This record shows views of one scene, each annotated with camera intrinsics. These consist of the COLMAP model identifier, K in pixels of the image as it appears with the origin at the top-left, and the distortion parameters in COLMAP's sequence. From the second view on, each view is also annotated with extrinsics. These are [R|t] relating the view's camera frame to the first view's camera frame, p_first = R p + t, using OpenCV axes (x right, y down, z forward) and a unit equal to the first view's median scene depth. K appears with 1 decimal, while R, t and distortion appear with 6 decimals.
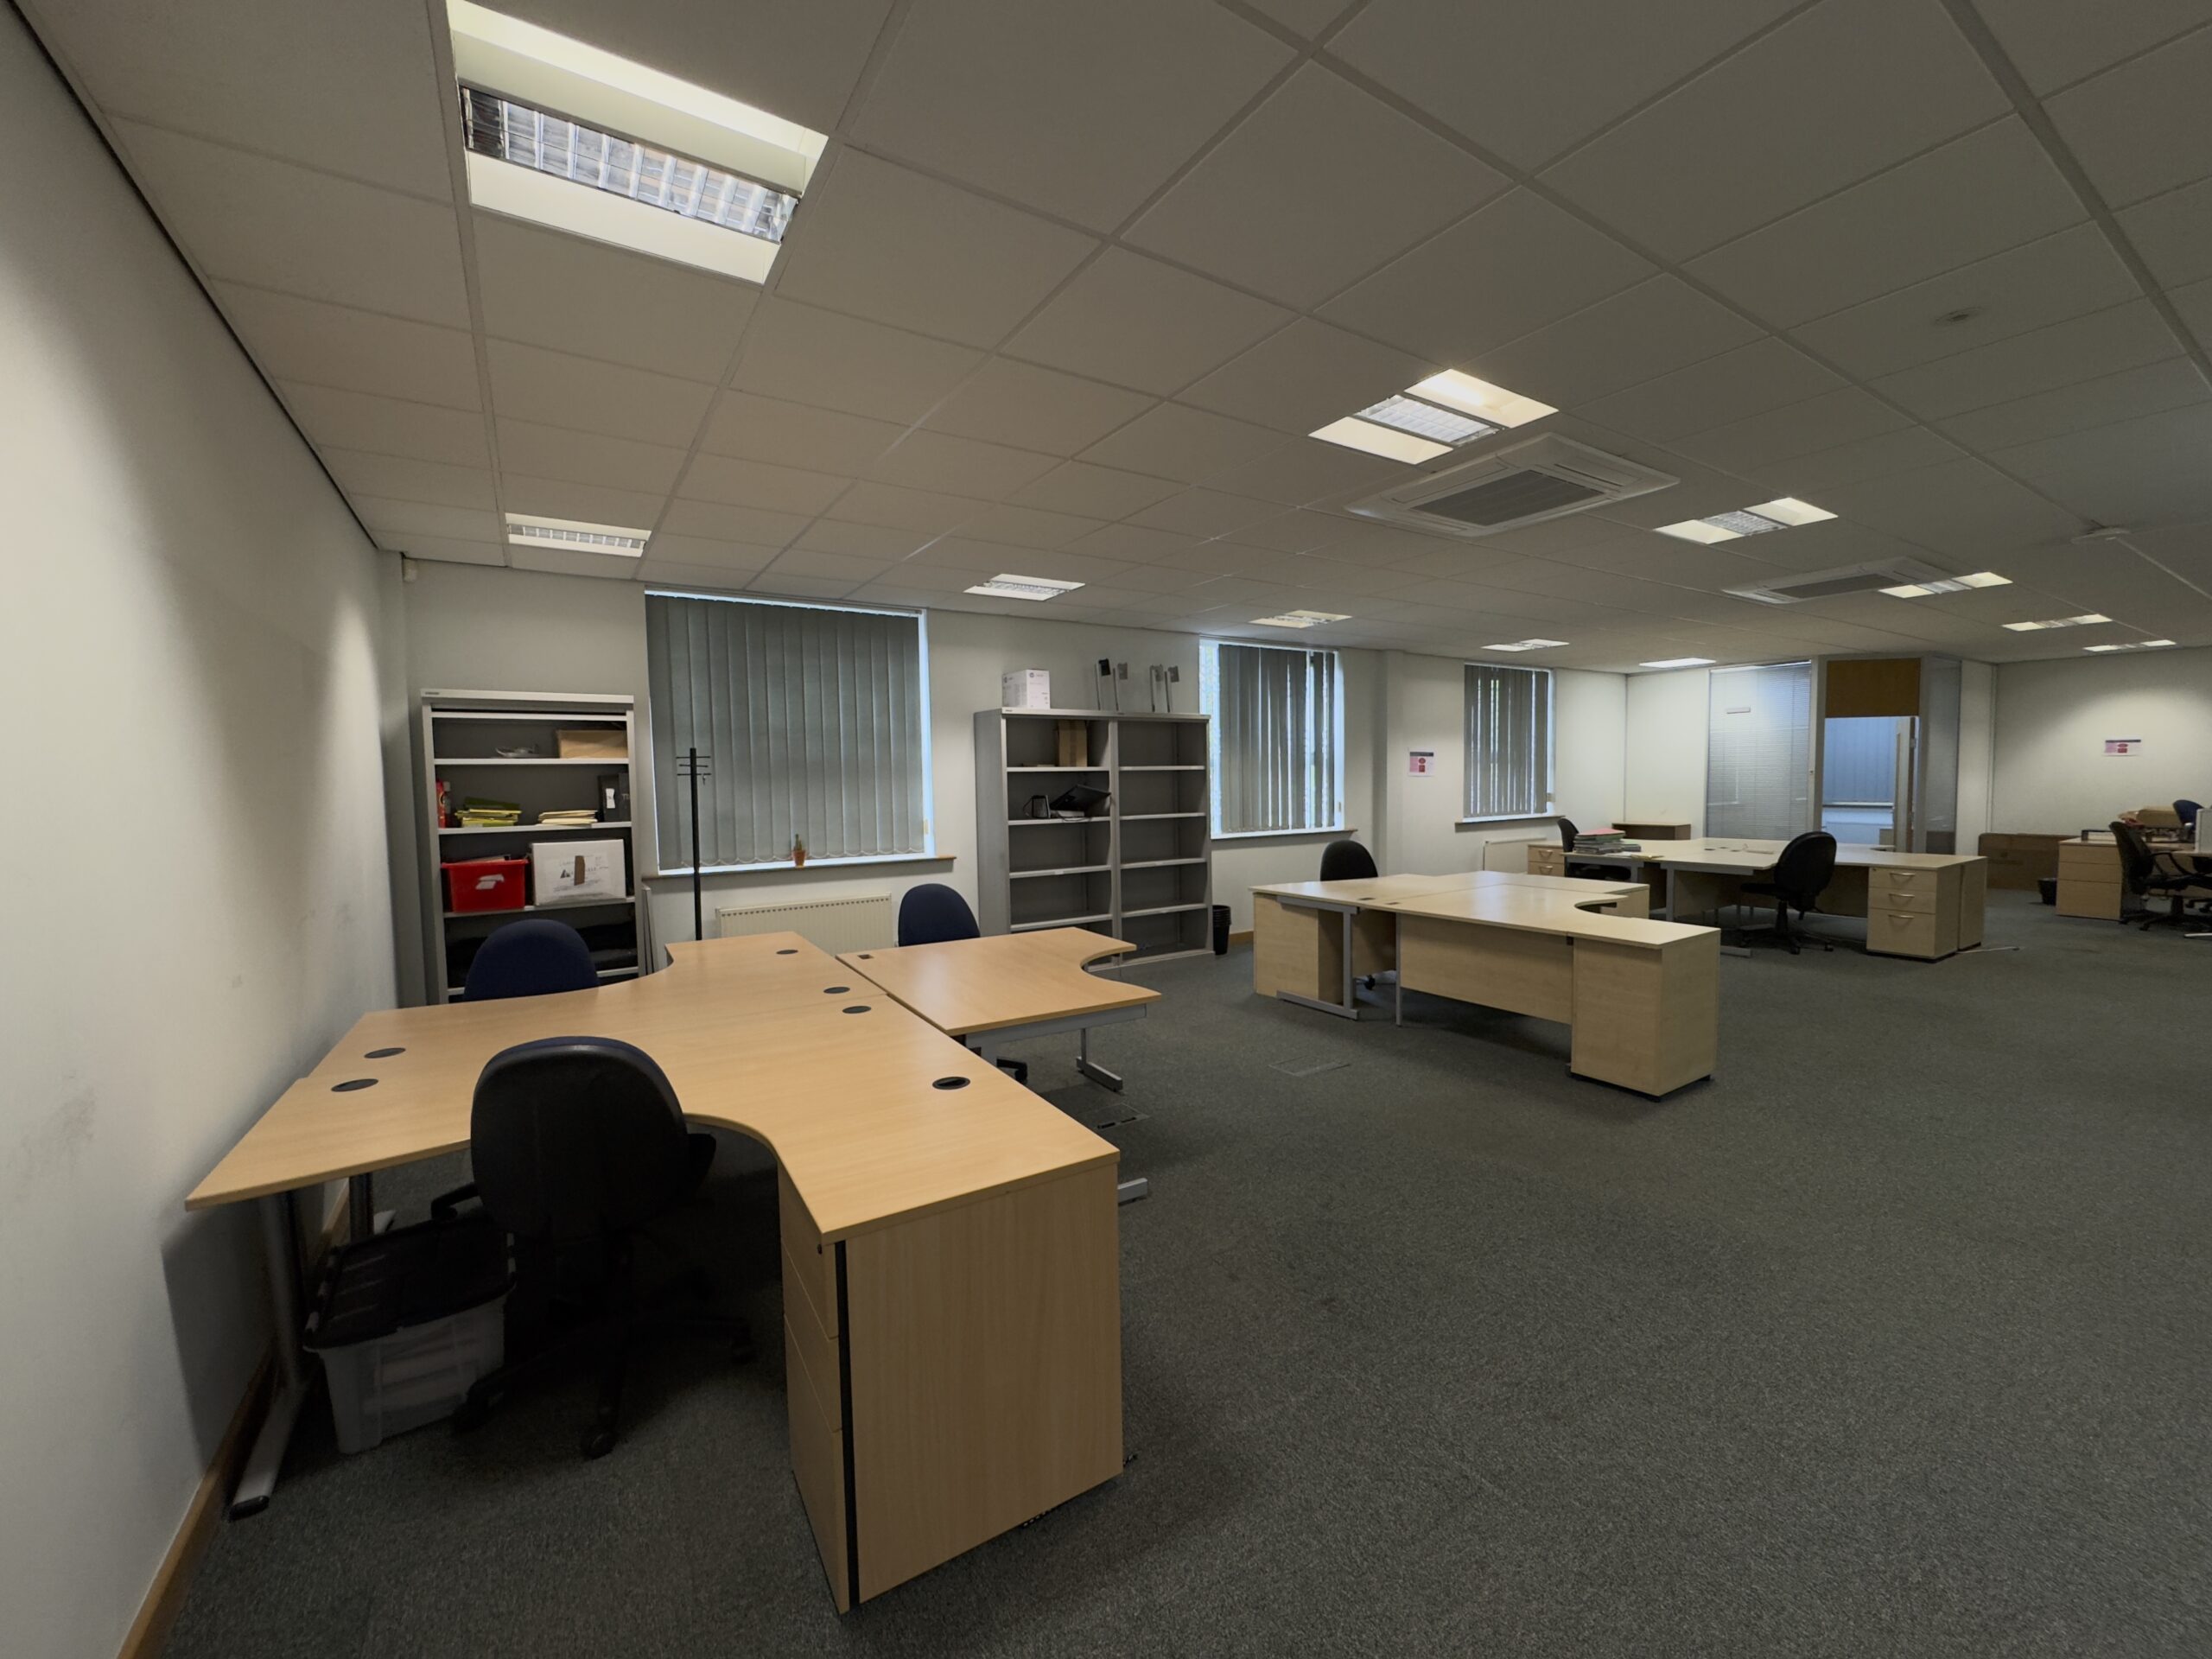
lens RADIAL K [[886.4, 0, 1103.3], [0, 886.4, 826.4], [0, 0, 1]] dist [-0.002580, 0.000366]
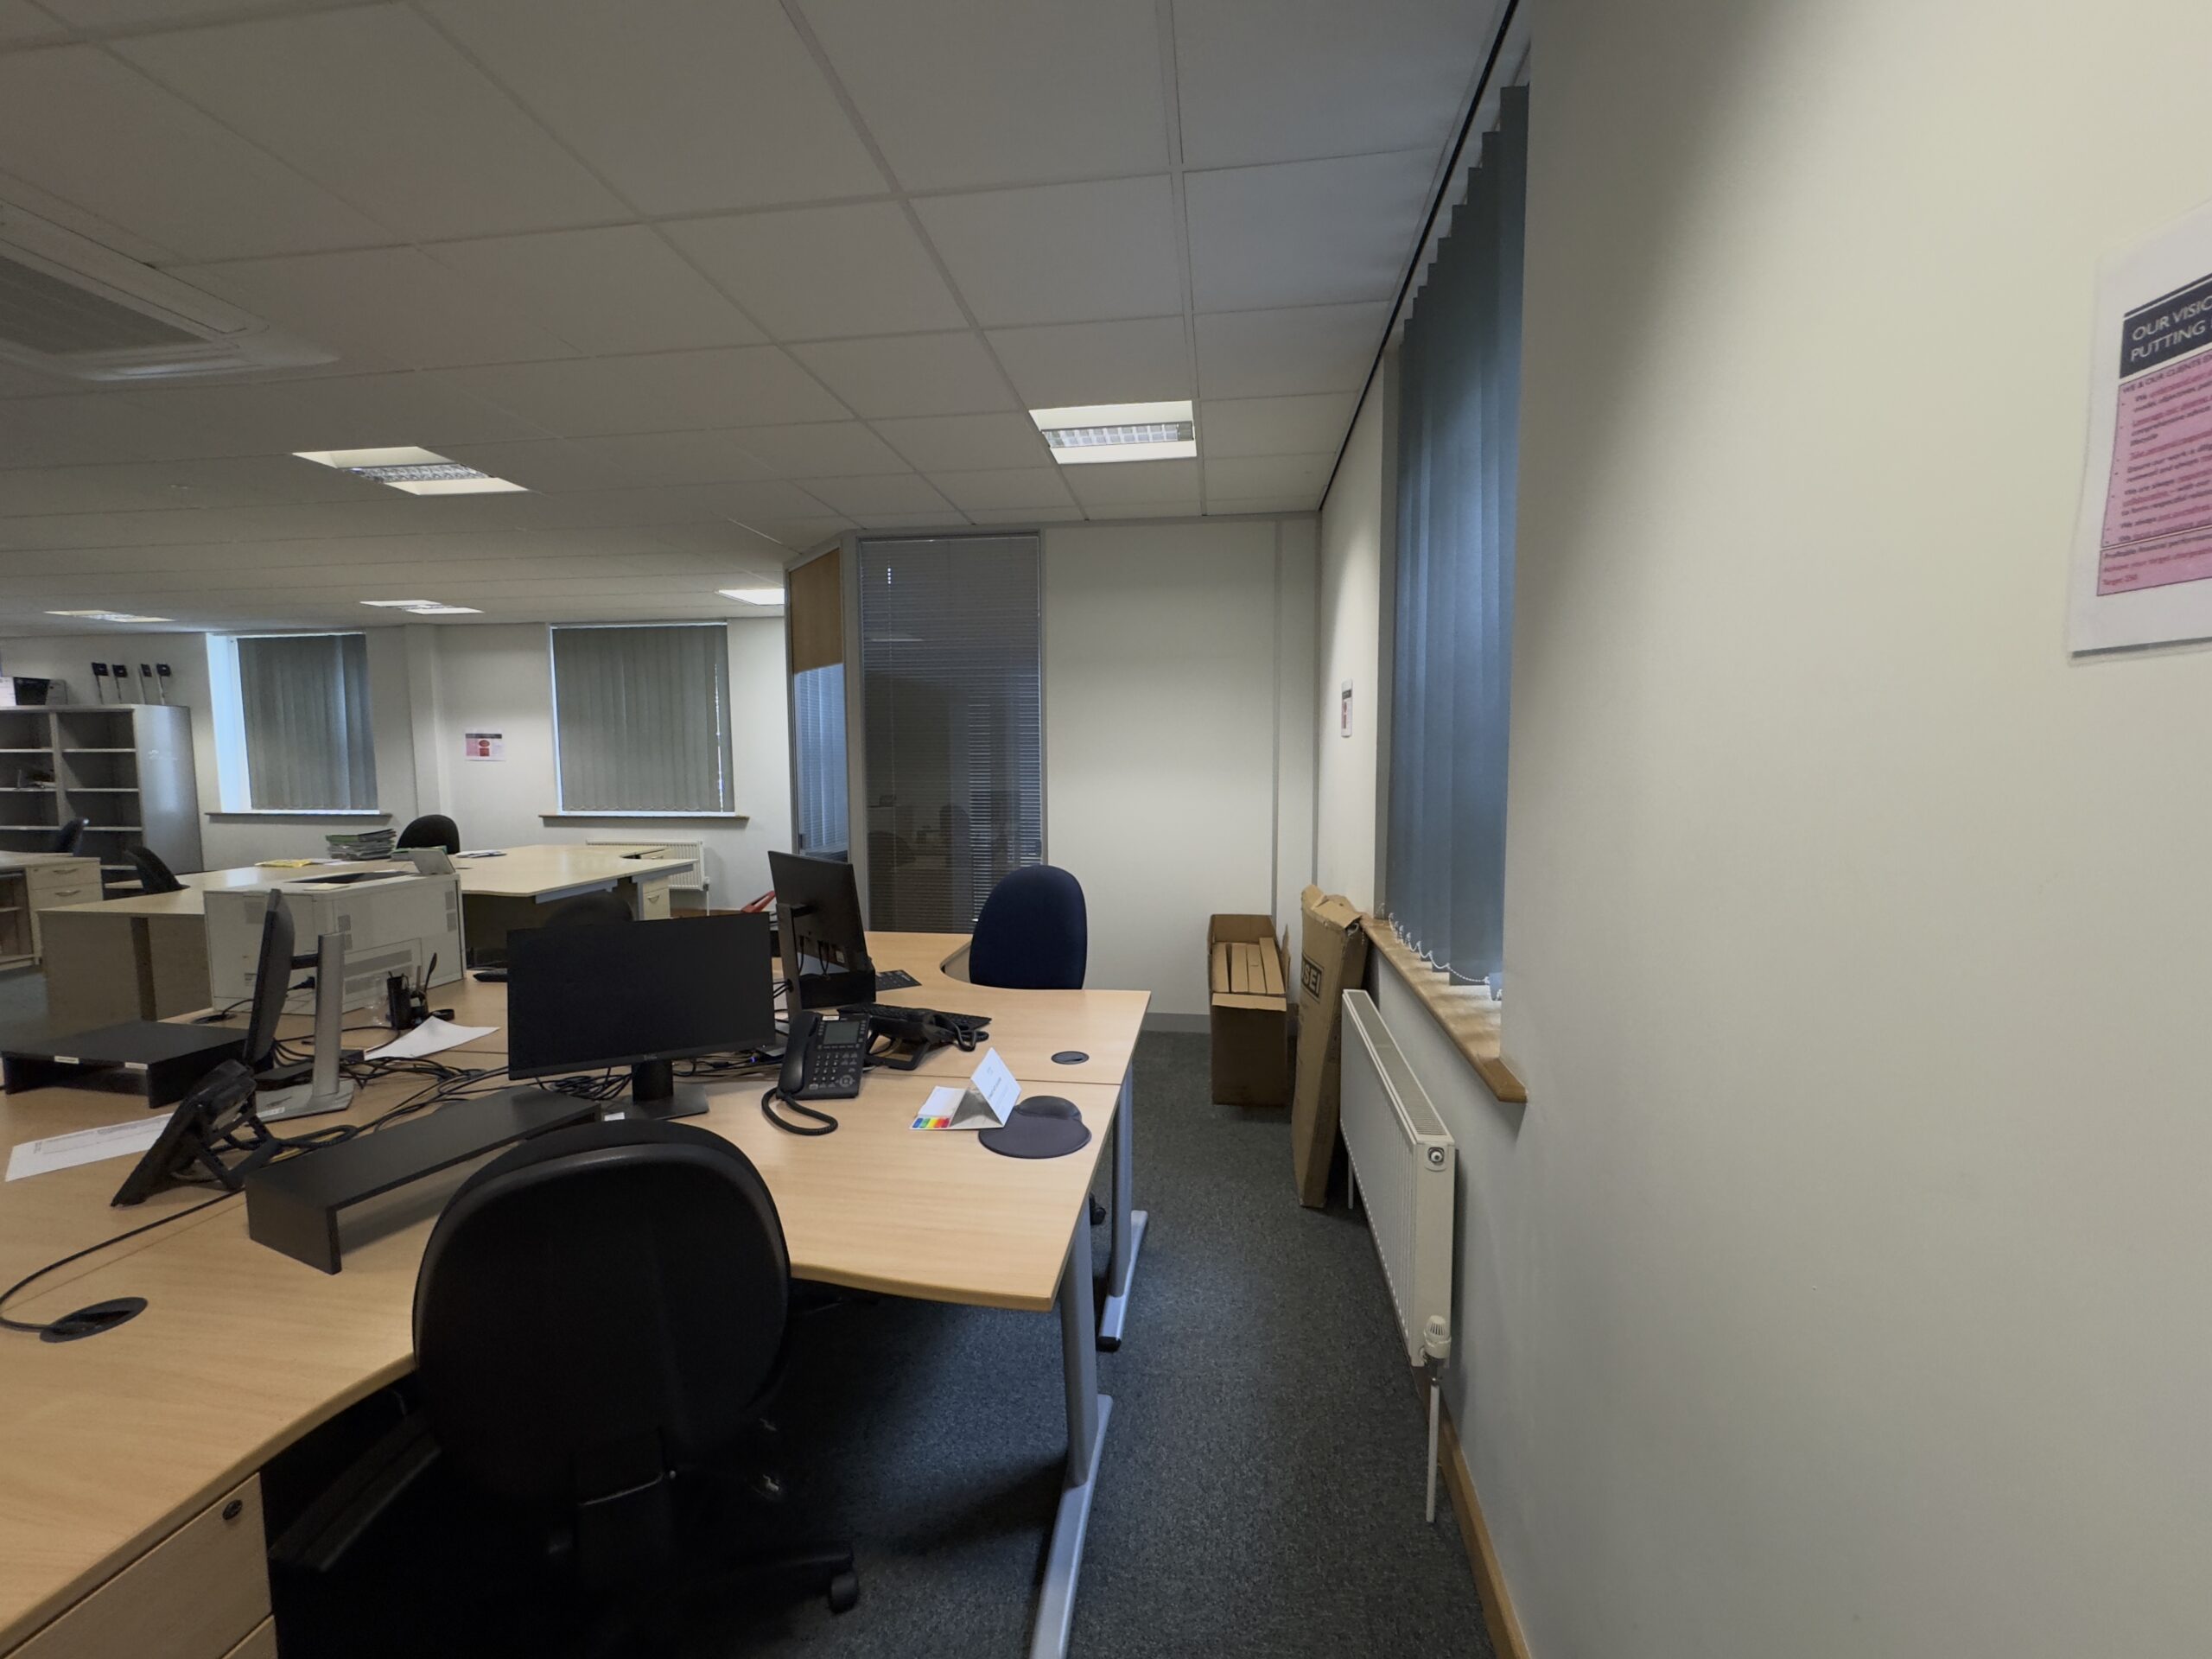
lens RADIAL K [[886.4, 0, 1099.7], [0, 886.4, 835.5], [0, 0, 1]] dist [-0.002580, 0.000366]
pose [[0.757358, 0.064400, -0.649816, 1.574305], [-0.047808, 0.997923, 0.043179, -0.055007], [0.651247, -0.001635, 0.758864, 0.802834]]
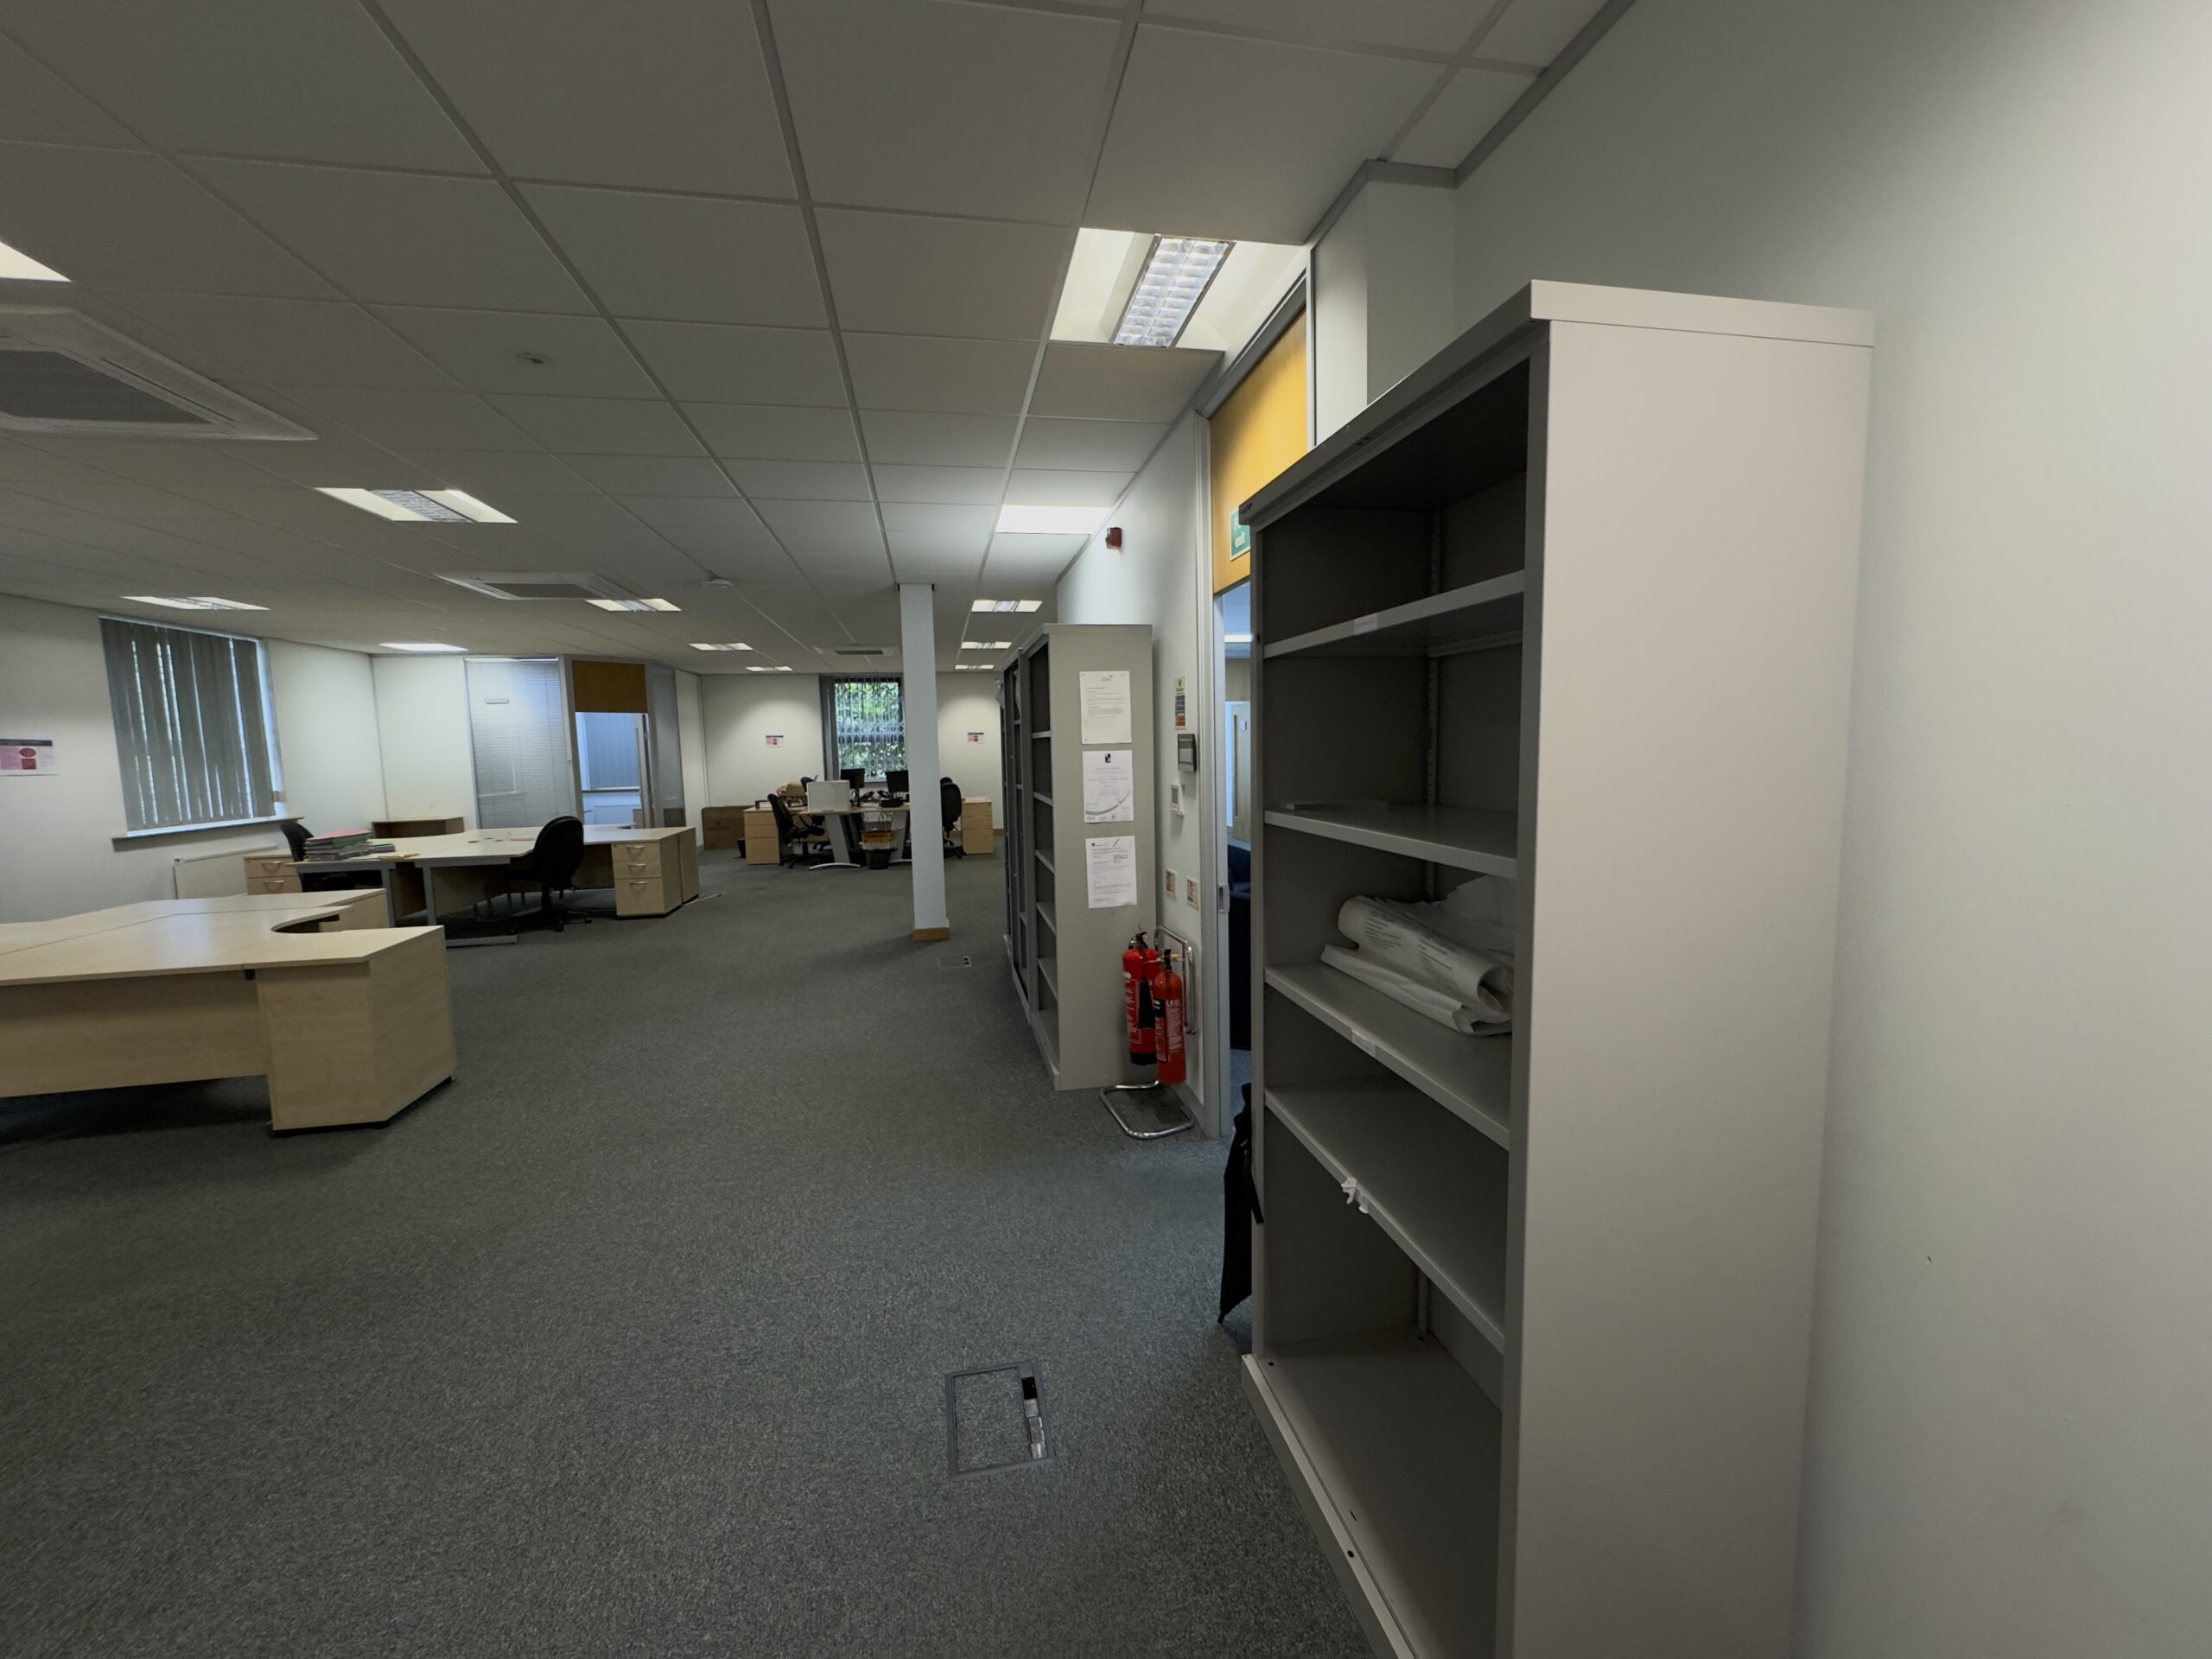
lens RADIAL K [[886.4, 0, 1107.5], [0, 886.4, 827.4], [0, 0, 1]] dist [-0.002580, 0.000366]
pose [[0.366351, -0.082207, 0.926838, 0.033743], [0.070685, 0.995670, 0.060373, 0.000487], [-0.927788, 0.043396, 0.370576, -0.017996]]
